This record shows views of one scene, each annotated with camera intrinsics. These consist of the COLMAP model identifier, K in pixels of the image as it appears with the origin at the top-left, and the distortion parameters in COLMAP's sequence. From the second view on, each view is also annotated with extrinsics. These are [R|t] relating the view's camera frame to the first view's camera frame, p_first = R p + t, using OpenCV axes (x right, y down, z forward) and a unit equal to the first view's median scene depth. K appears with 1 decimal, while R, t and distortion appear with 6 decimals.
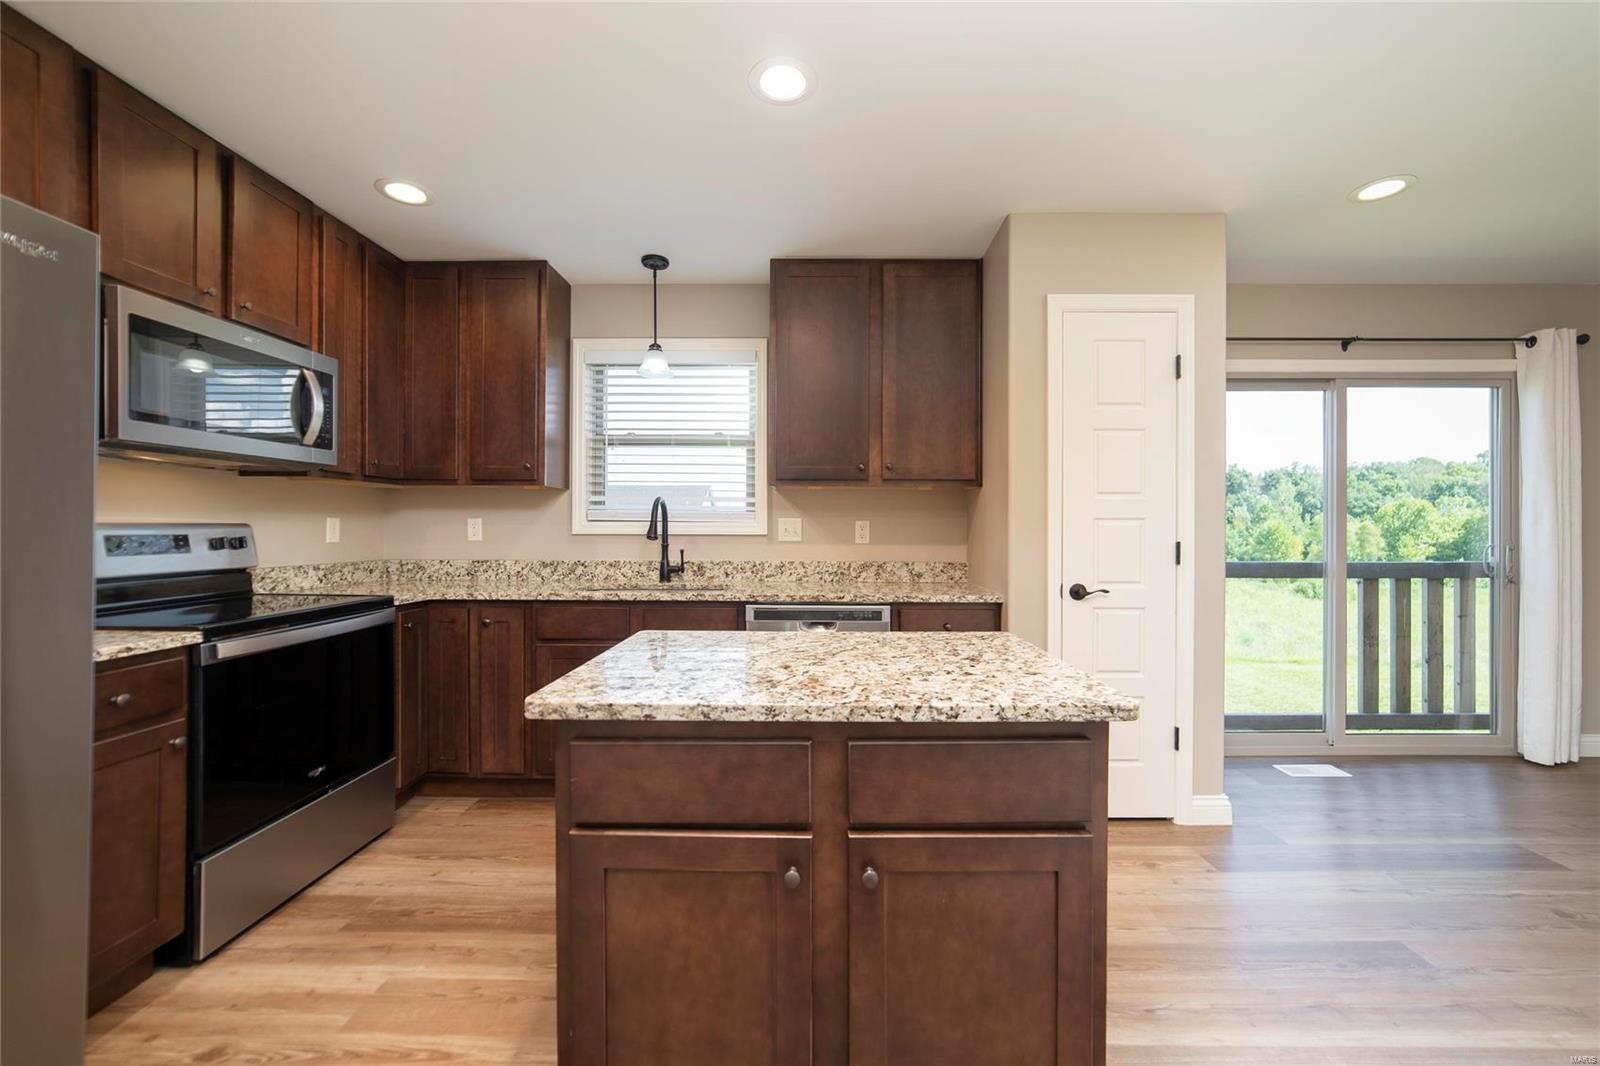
lens RADIAL K [[631.4, 0, 812.6], [0, 631.4, 530.2], [0, 0, 1]] dist [-0.022190, 0.011862]
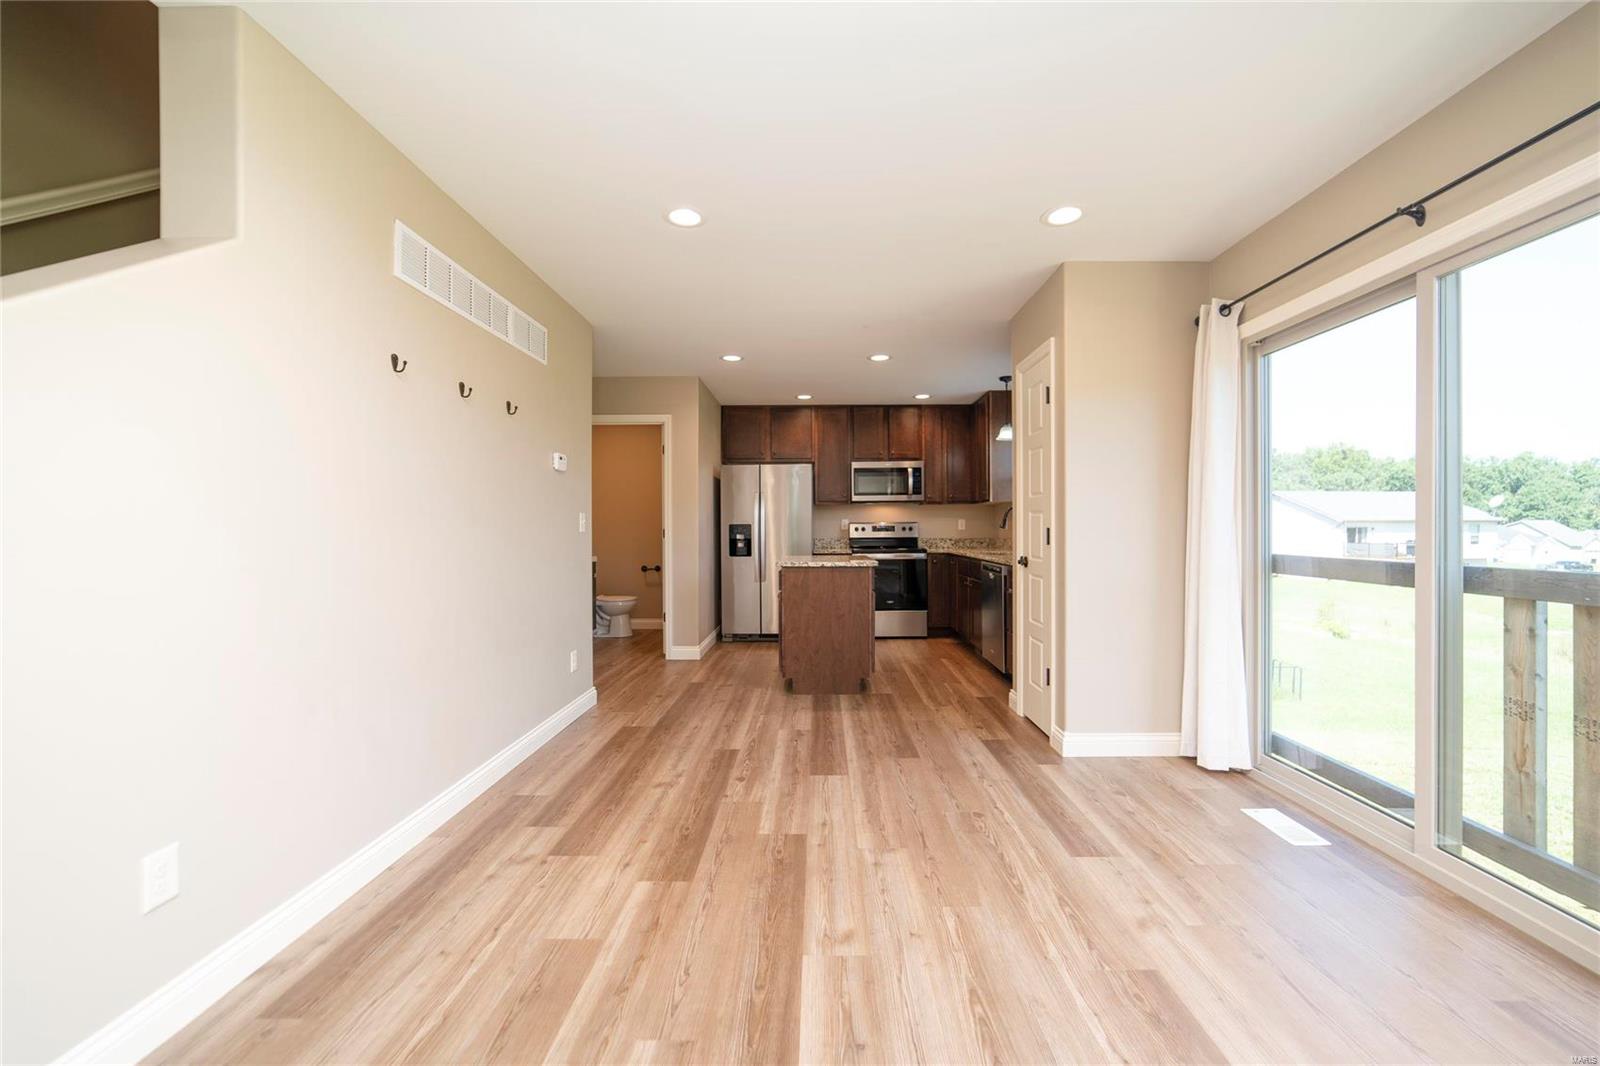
lens RADIAL K [[667.4, 0, 802.0], [0, 667.4, 526.8], [0, 0, 1]] dist [-0.000038, -0.000007]
pose [[-0.020092, -0.004312, -0.999789, 1.938036], [0.000103, 0.999991, -0.004315, 0.022019], [0.999798, -0.000189, -0.020091, 0.490736]]
